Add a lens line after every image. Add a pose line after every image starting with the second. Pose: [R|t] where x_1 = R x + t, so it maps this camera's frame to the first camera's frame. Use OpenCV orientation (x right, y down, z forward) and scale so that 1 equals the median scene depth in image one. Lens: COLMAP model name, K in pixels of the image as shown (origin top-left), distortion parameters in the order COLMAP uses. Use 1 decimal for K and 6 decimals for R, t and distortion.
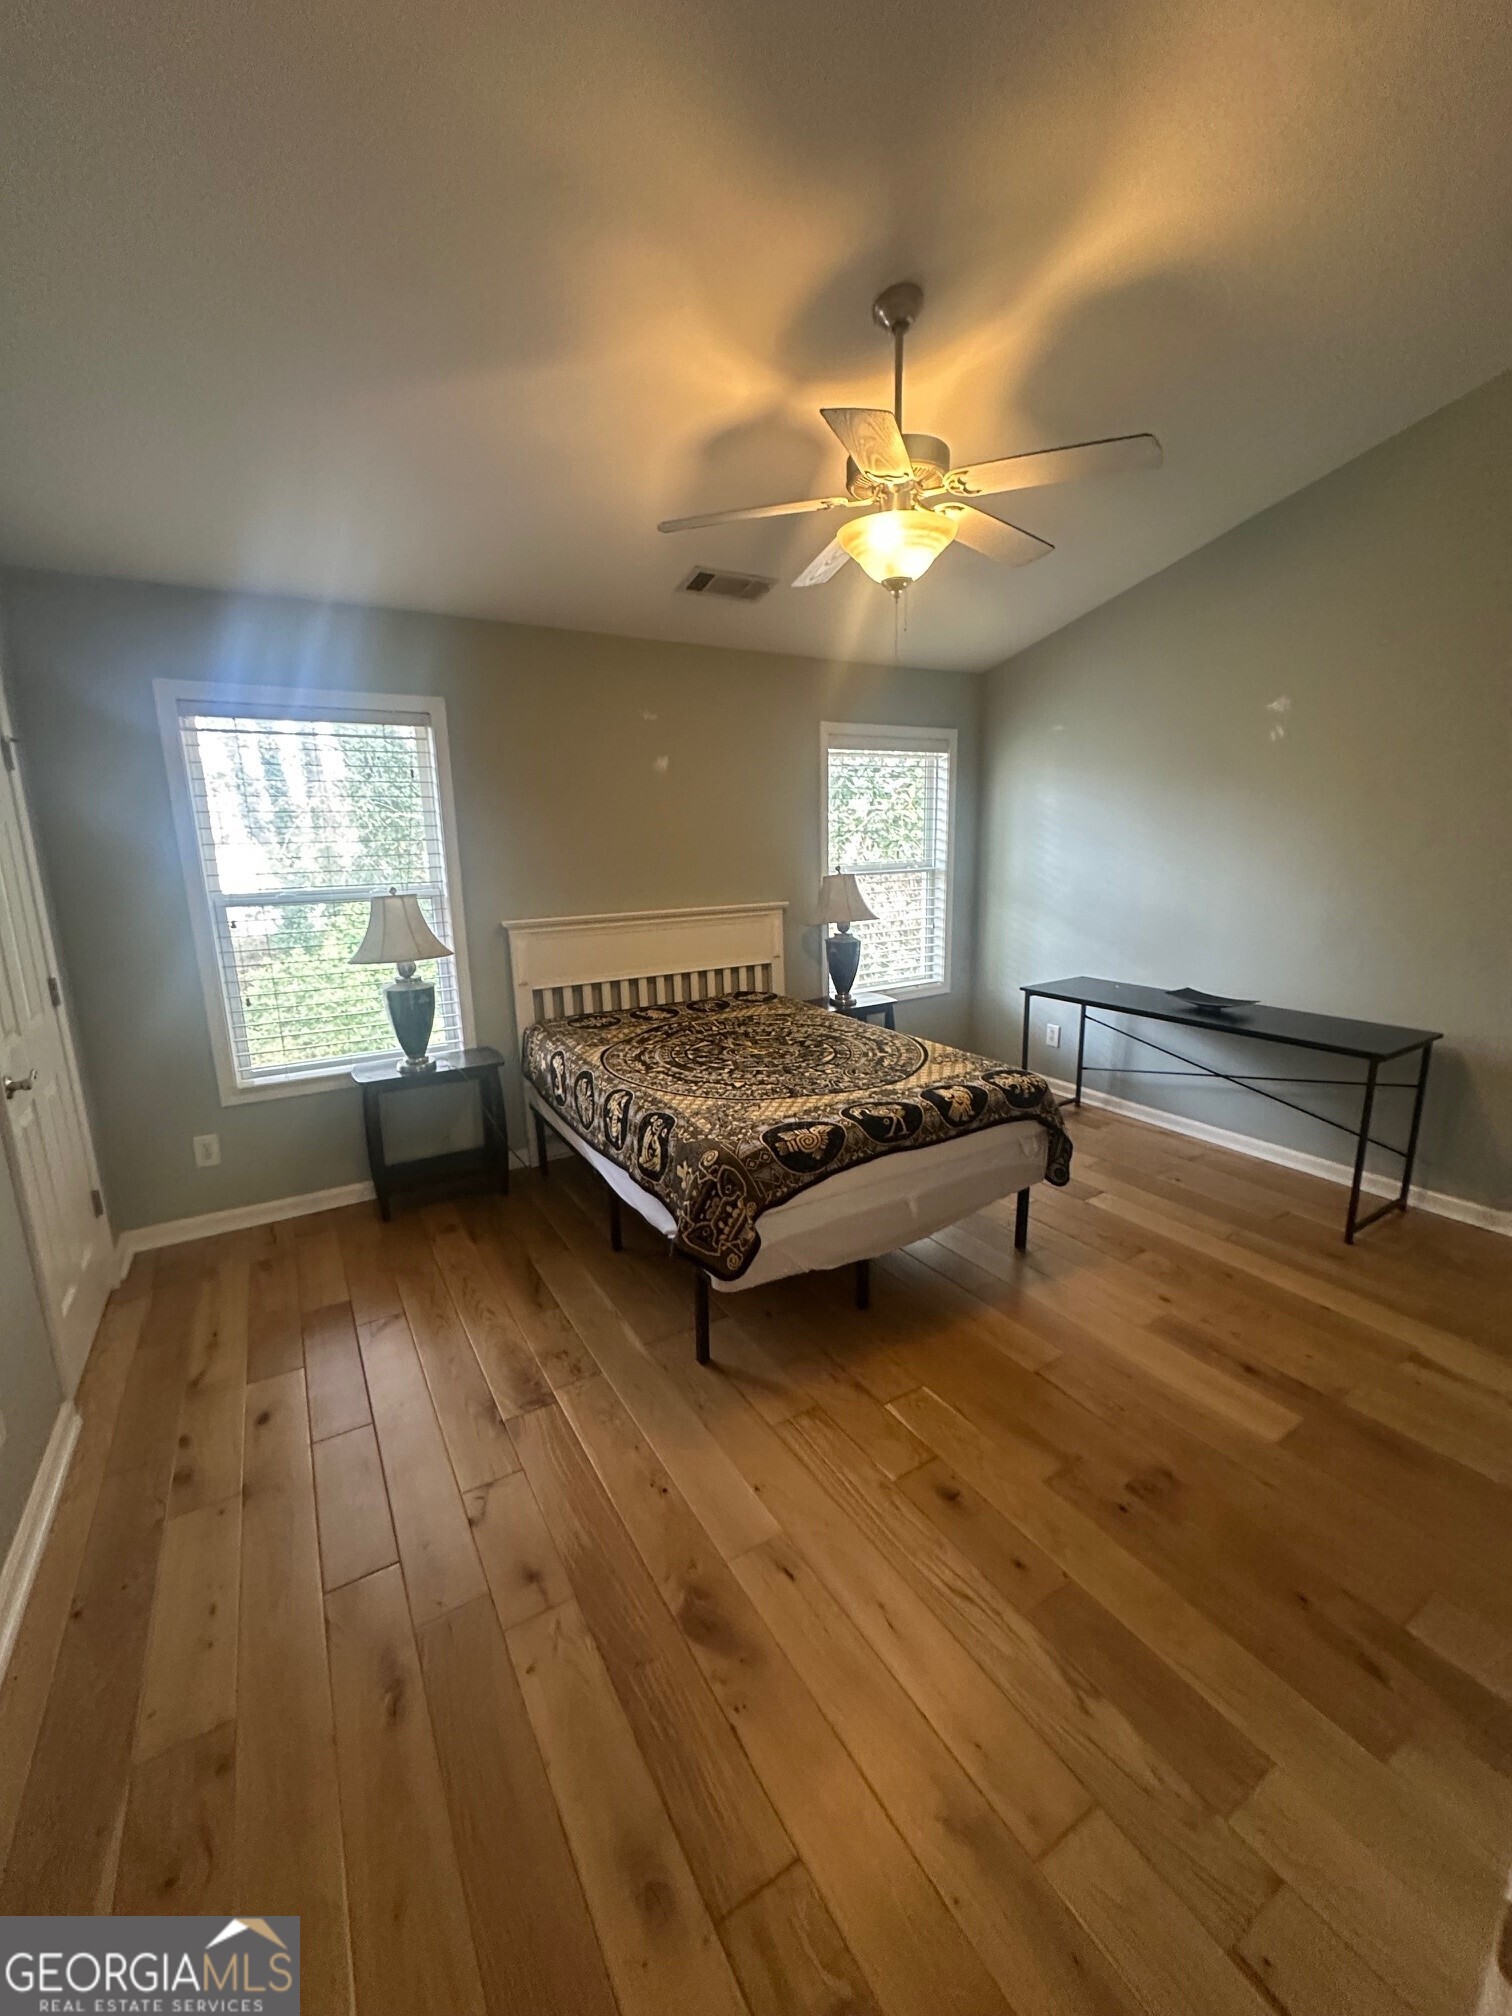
lens RADIAL K [[806.9, 0, 757.5], [0, 806.9, 1007.5], [0, 0, 1]] dist [-0.000987, -0.000870]
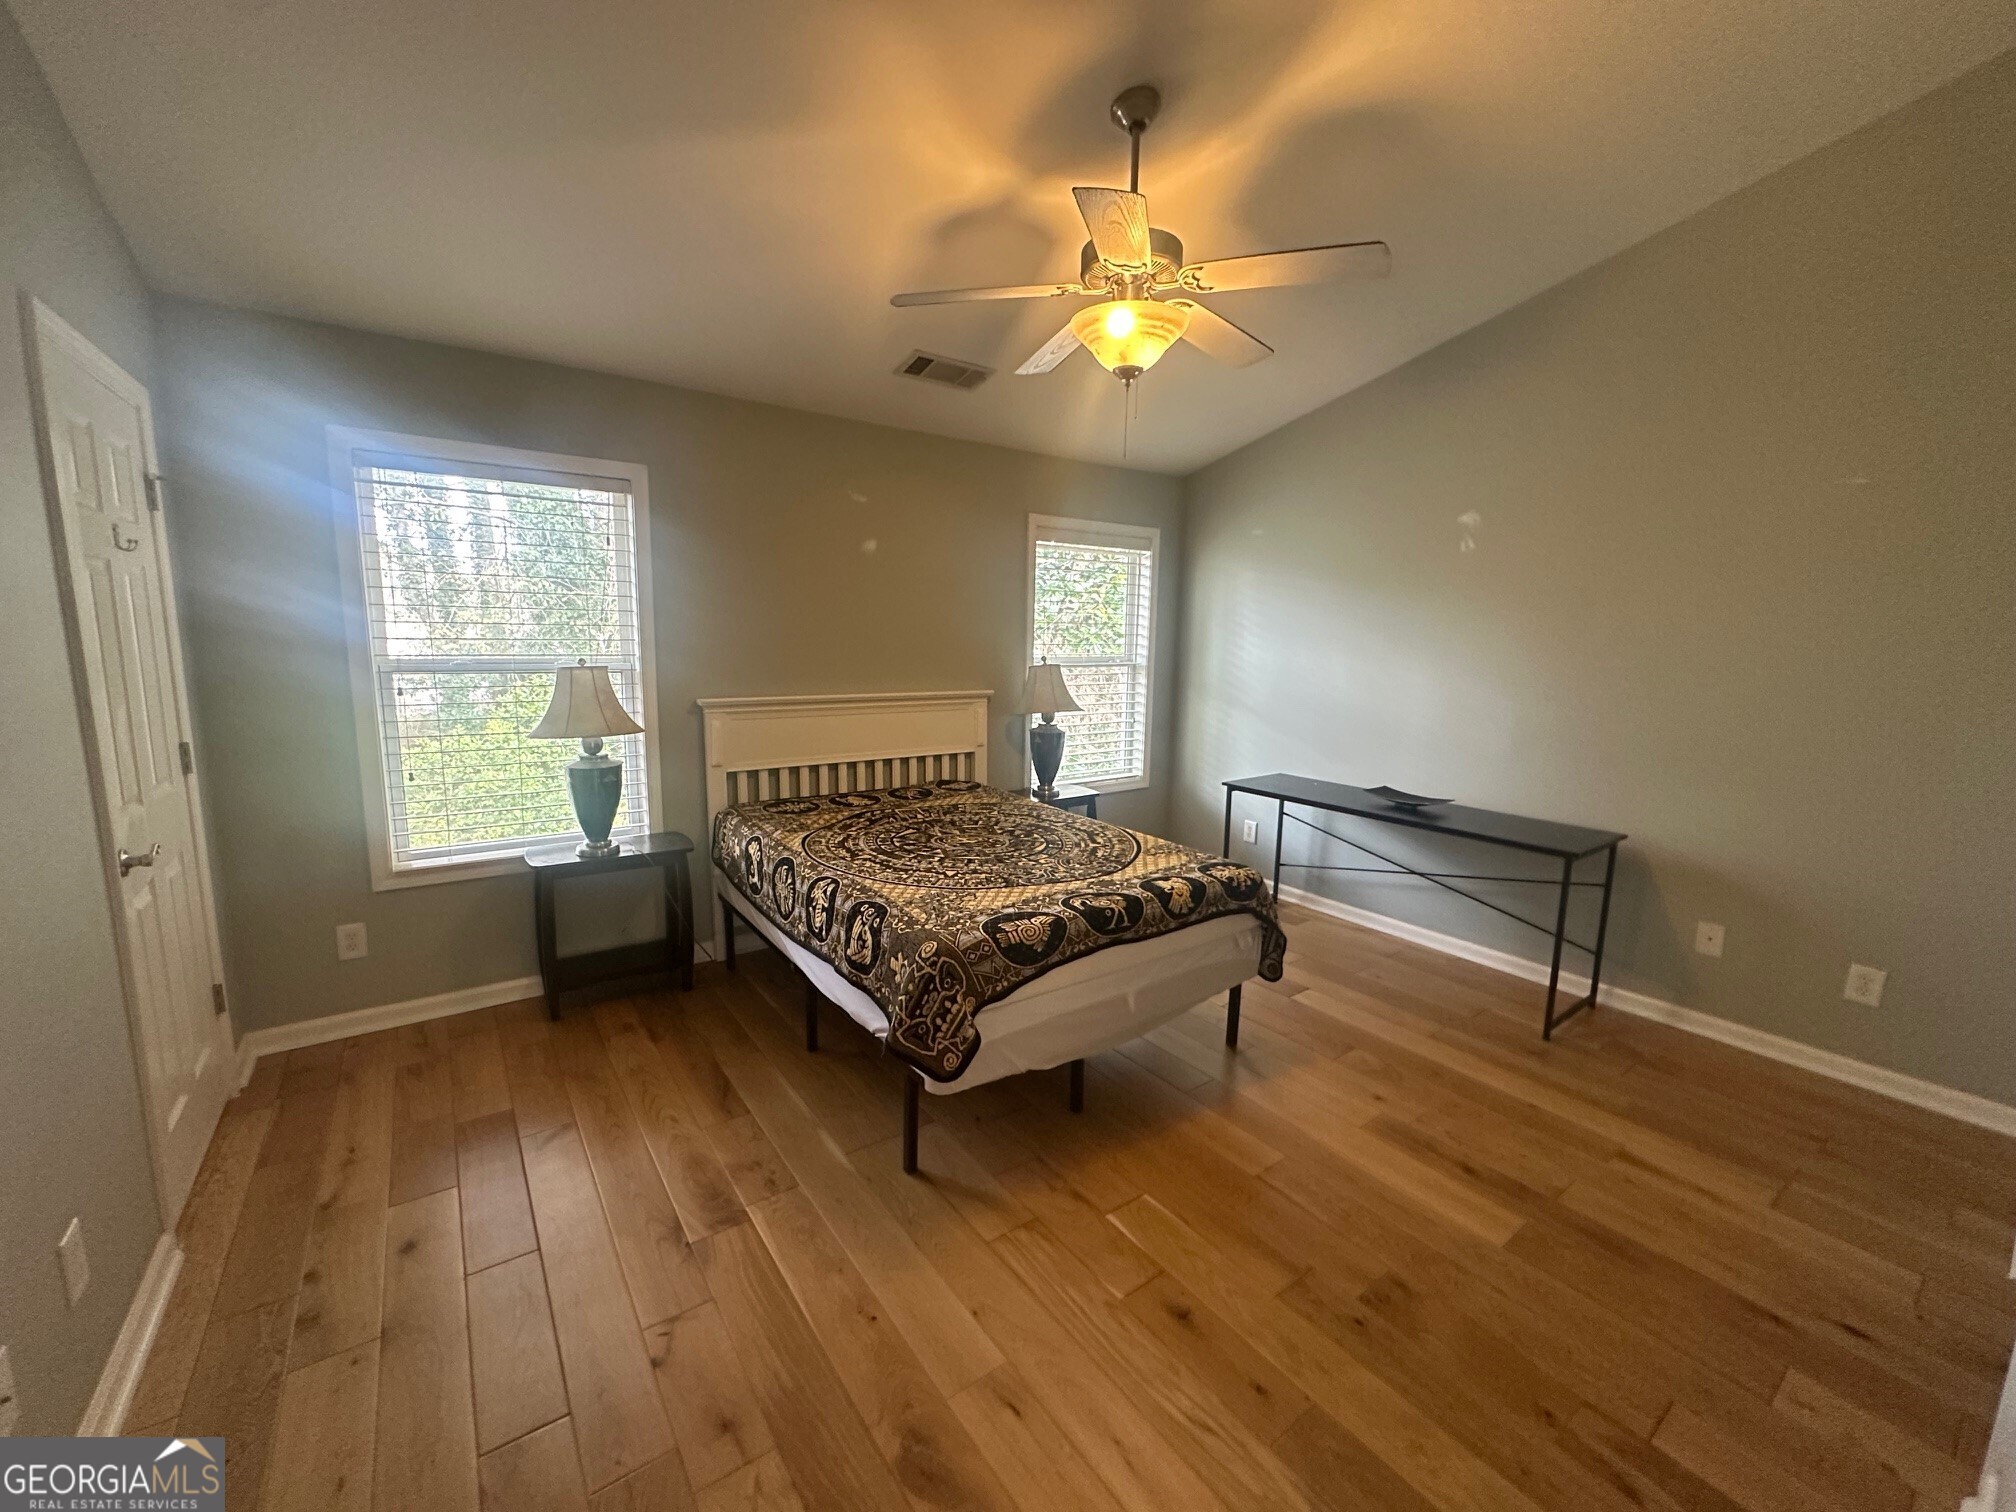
lens RADIAL K [[806.9, 0, 1006.8], [0, 806.9, 756.5], [0, 0, 1]] dist [-0.000987, -0.000870]
pose [[0.996023, 0.026046, 0.085209, -0.043442], [-0.021007, 0.998007, -0.059506, 0.012850], [-0.086589, 0.057480, 0.994585, 0.034041]]
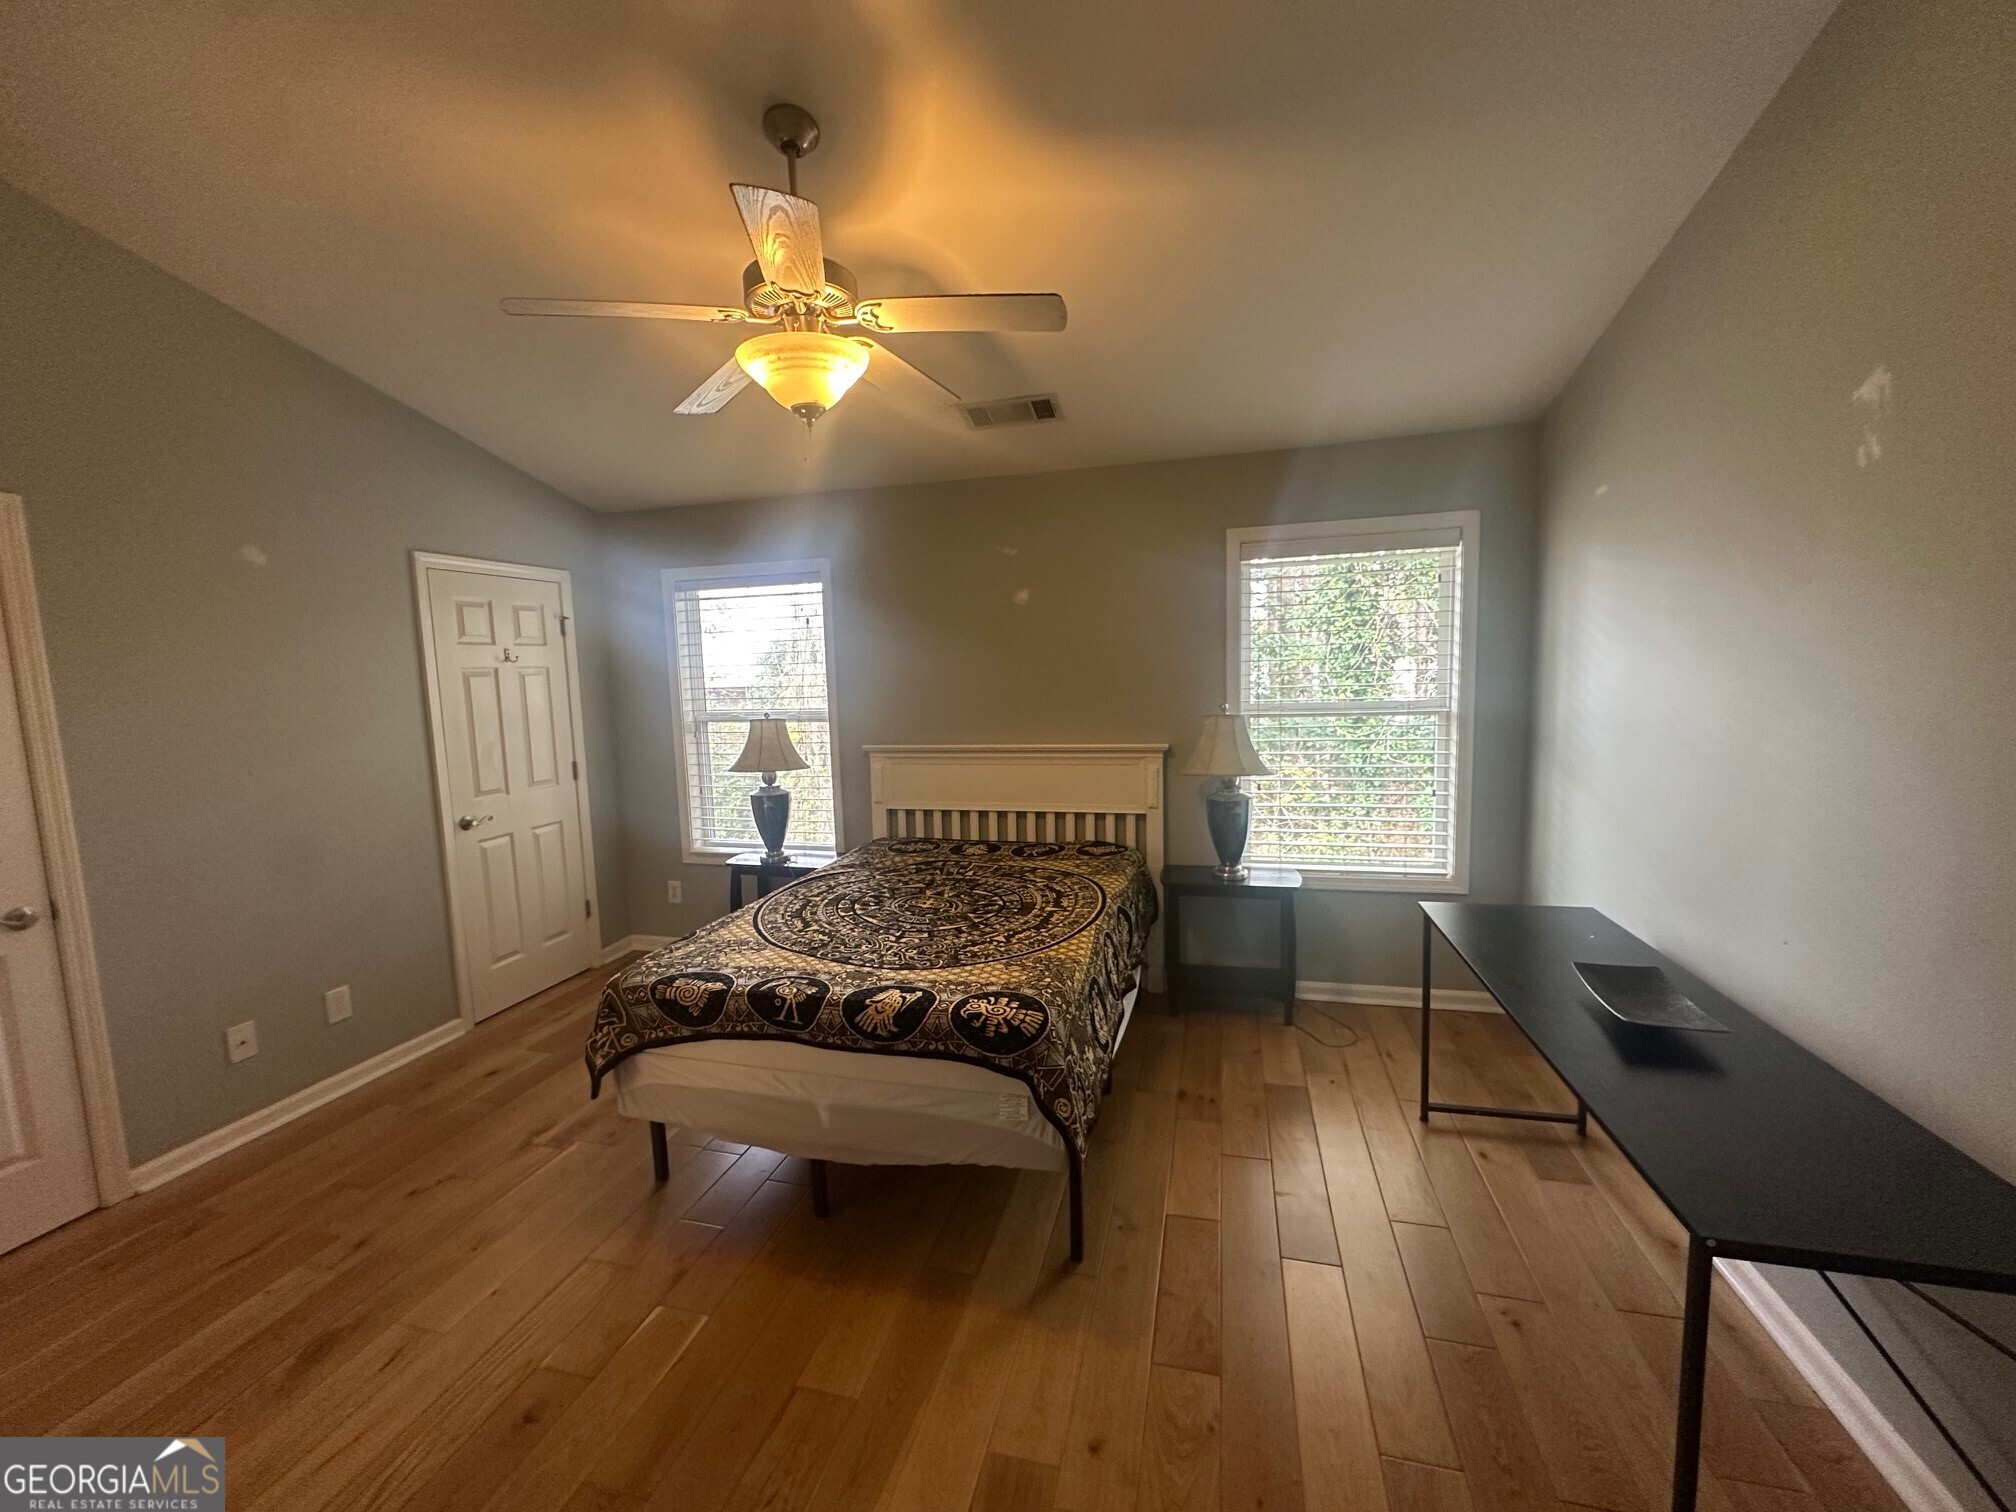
lens RADIAL K [[806.9, 0, 1012.9], [0, 806.9, 759.4], [0, 0, 1]] dist [-0.000987, -0.000870]
pose [[0.691182, 0.082012, -0.718012, 0.853900], [-0.135713, 0.990594, -0.017496, -0.127172], [0.709823, 0.109536, 0.695811, 0.483548]]
